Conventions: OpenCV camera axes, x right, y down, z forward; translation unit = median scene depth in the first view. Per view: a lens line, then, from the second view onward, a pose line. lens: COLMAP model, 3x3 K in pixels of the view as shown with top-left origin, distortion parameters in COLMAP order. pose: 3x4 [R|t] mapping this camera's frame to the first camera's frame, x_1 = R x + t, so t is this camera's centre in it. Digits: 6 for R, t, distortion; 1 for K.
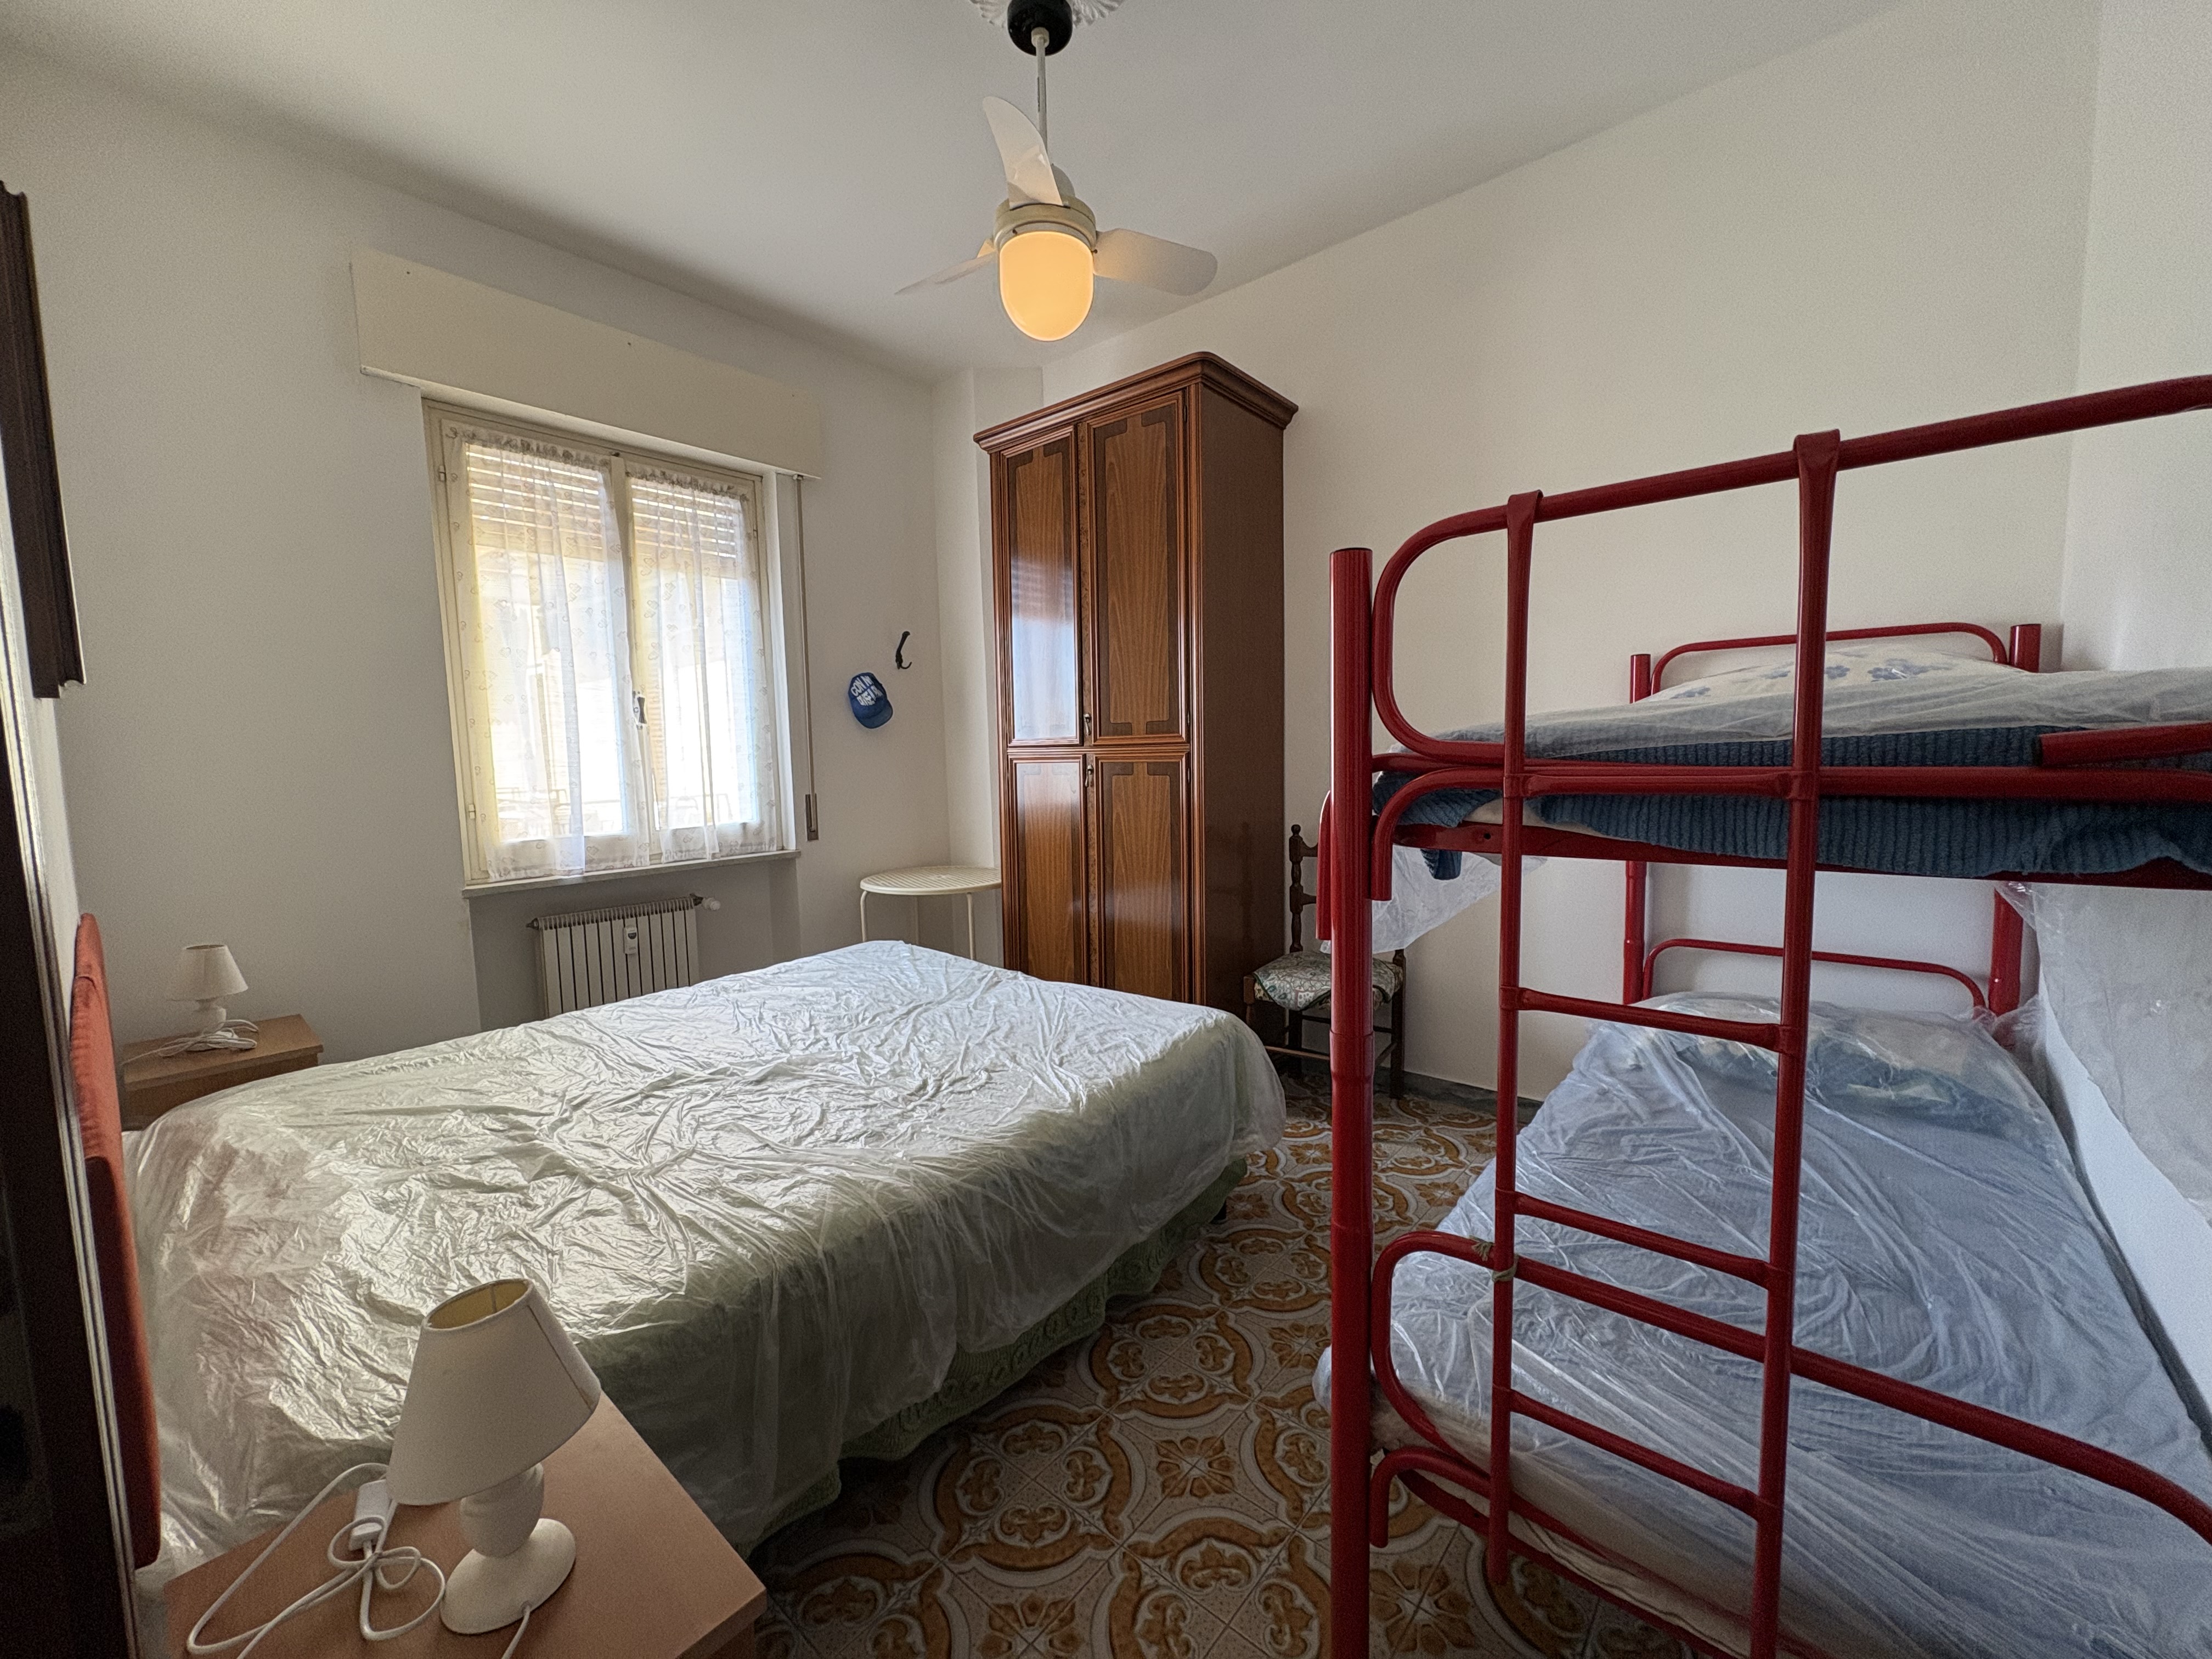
lens RADIAL K [[876.8, 0, 1106.0], [0, 876.8, 825.8], [0, 0, 1]] dist [-0.000592, 0.000173]
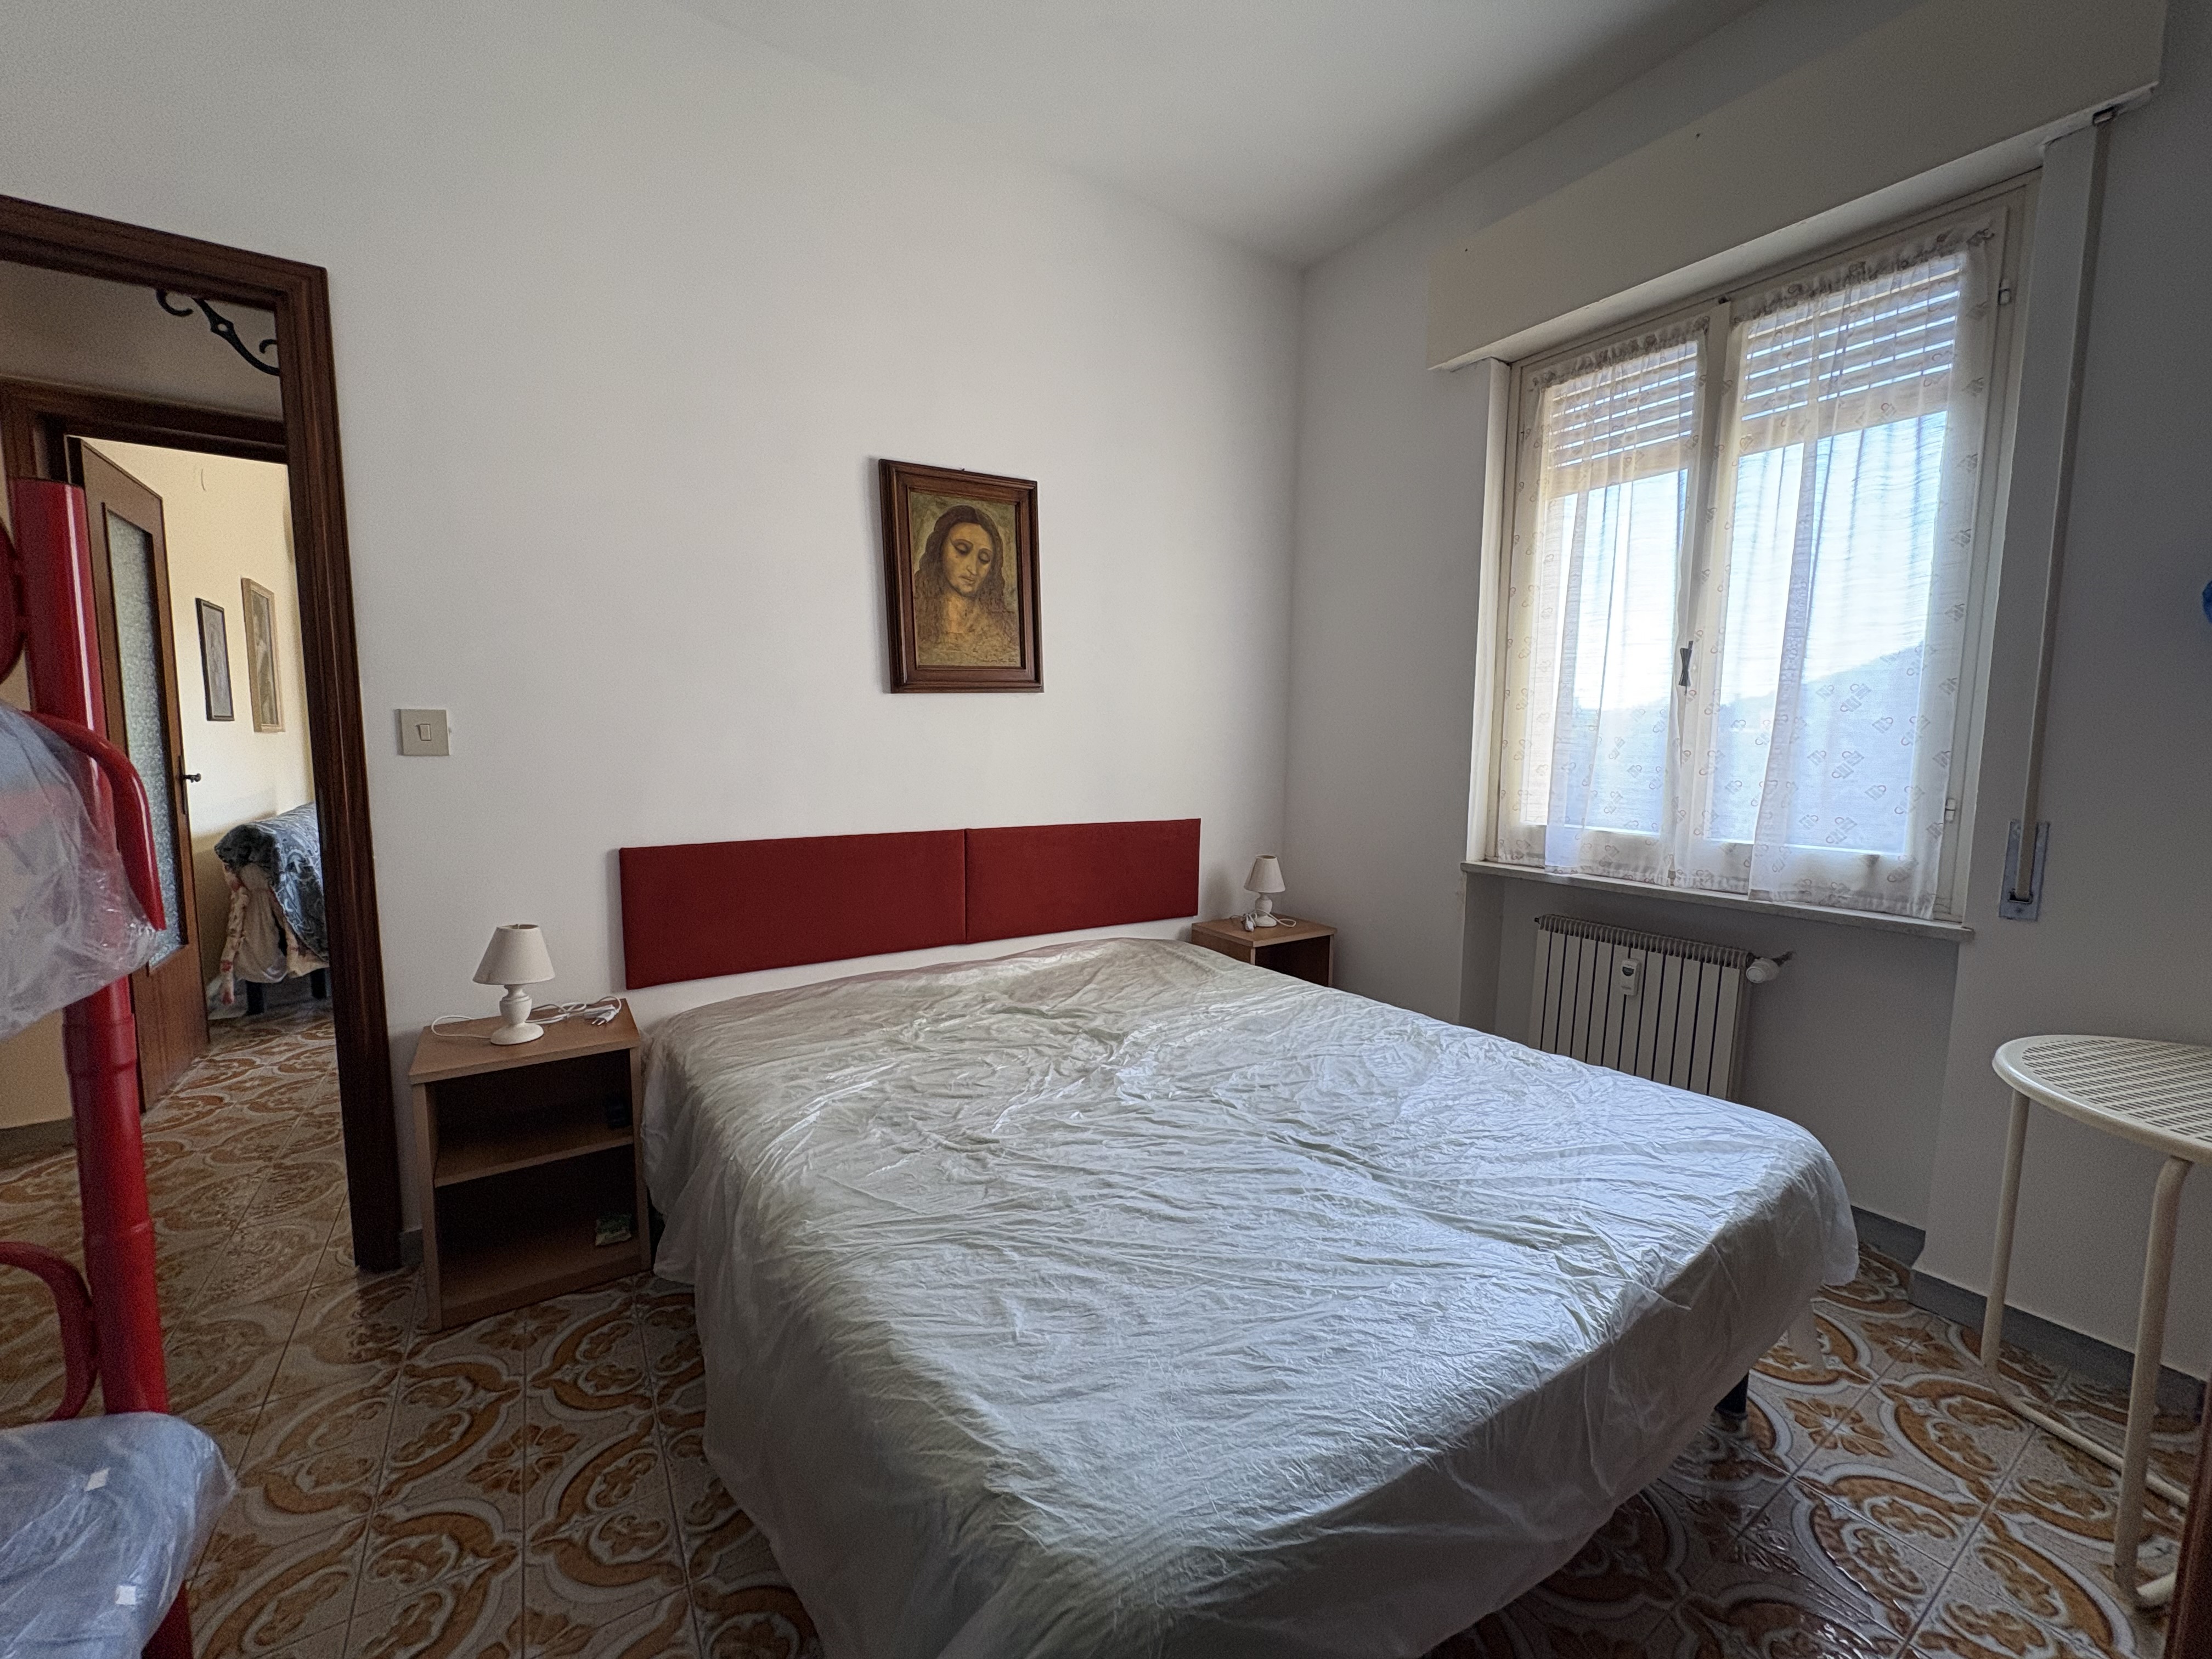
lens RADIAL K [[879.3, 0, 1110.5], [0, 879.3, 822.9], [0, 0, 1]] dist [-0.000357, 0.000070]
pose [[-0.272919, 0.109154, -0.955825, 0.333432], [-0.093354, 0.985849, 0.139239, -0.073950], [0.957497, 0.127231, -0.258866, 0.873288]]
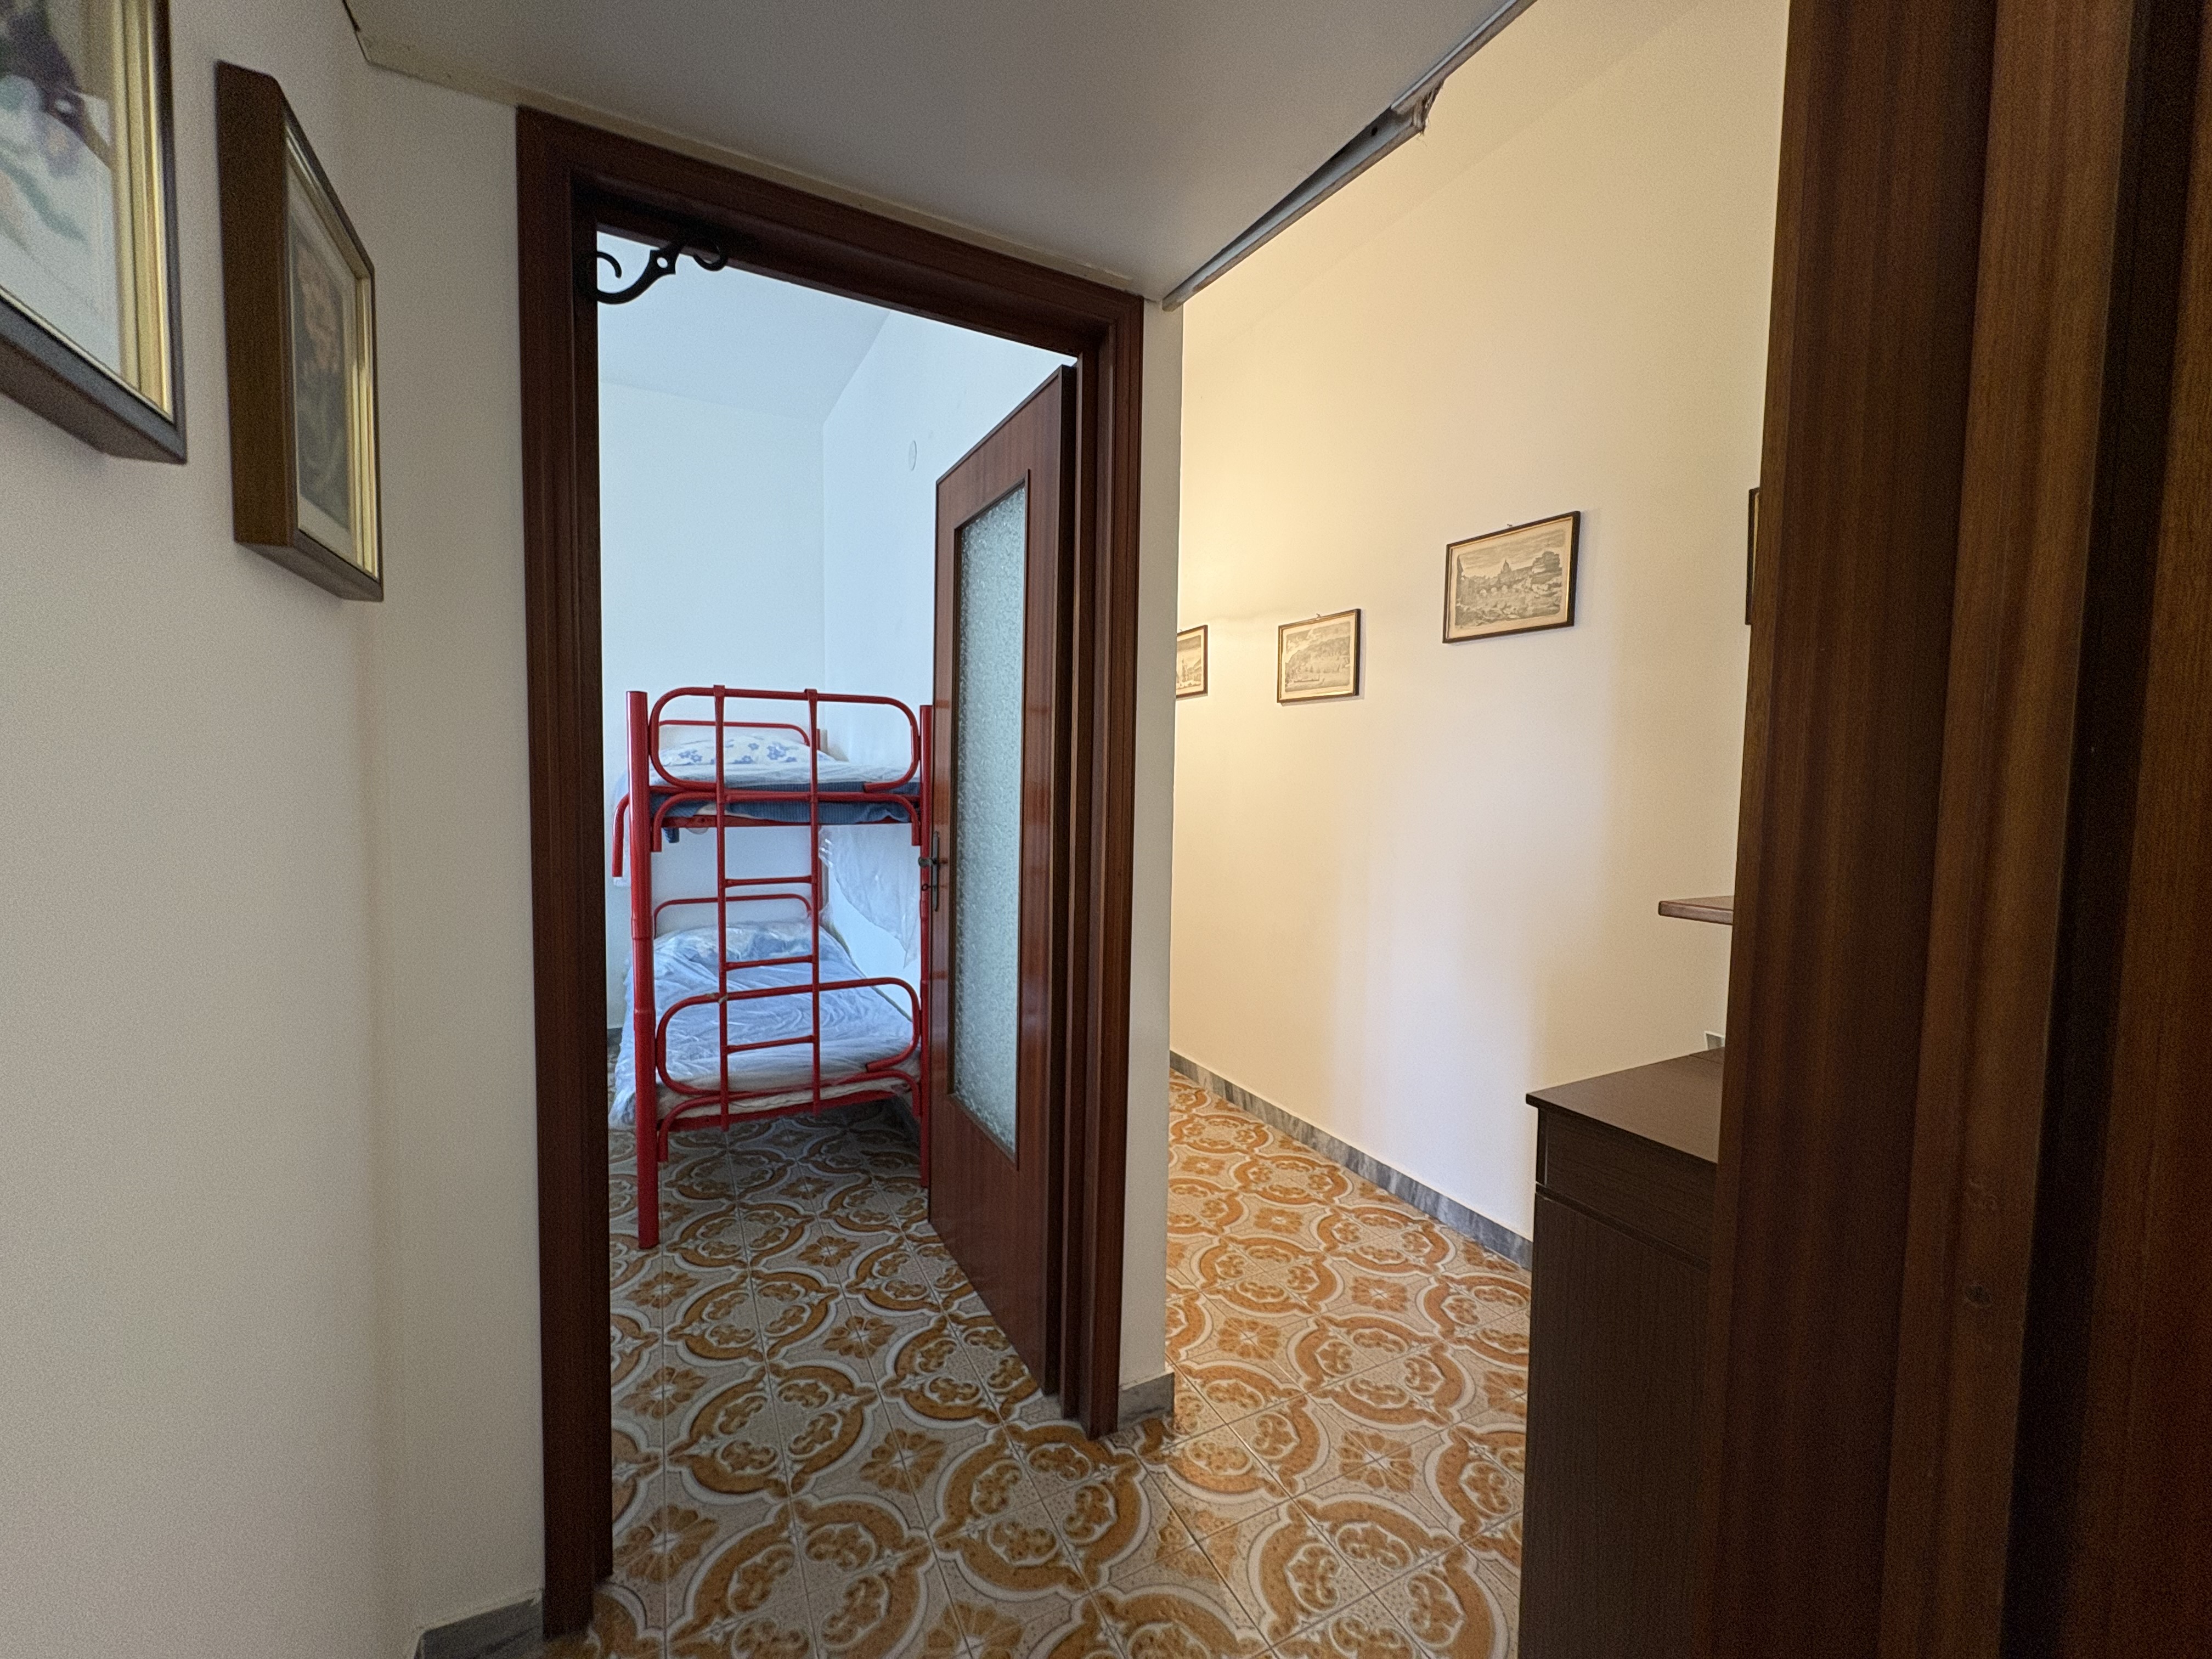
lens RADIAL K [[876.8, 0, 1106.0], [0, 876.8, 825.8], [0, 0, 1]] dist [-0.000592, 0.000173]
pose [[0.371535, -0.028225, 0.927990, -0.591198], [0.063344, 0.997979, 0.004993, 0.035912], [-0.926256, 0.056927, 0.372572, -0.387326]]
